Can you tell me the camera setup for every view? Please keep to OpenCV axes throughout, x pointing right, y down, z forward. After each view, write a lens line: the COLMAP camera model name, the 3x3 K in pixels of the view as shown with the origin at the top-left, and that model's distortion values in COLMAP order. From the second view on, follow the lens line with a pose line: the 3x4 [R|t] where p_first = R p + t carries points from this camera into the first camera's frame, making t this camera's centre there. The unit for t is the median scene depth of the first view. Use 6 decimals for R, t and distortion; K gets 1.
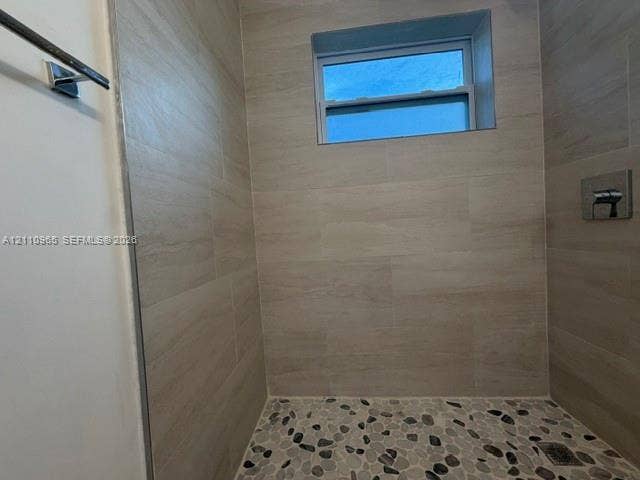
lens RADIAL K [[255.8, 0, 318.5], [0, 255.8, 240.7], [0, 0, 1]] dist [0.003115, -0.000376]
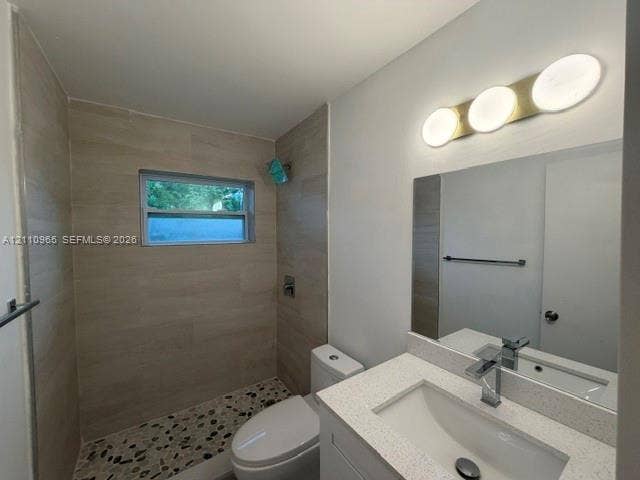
lens RADIAL K [[255.8, 0, 318.3], [0, 255.8, 238.6], [0, 0, 1]] dist [0.003115, -0.000376]
pose [[0.772993, 0.038126, 0.633267, -0.156925], [-0.023720, 0.999232, -0.031205, -0.431994], [-0.633970, 0.009100, 0.773304, -0.801413]]
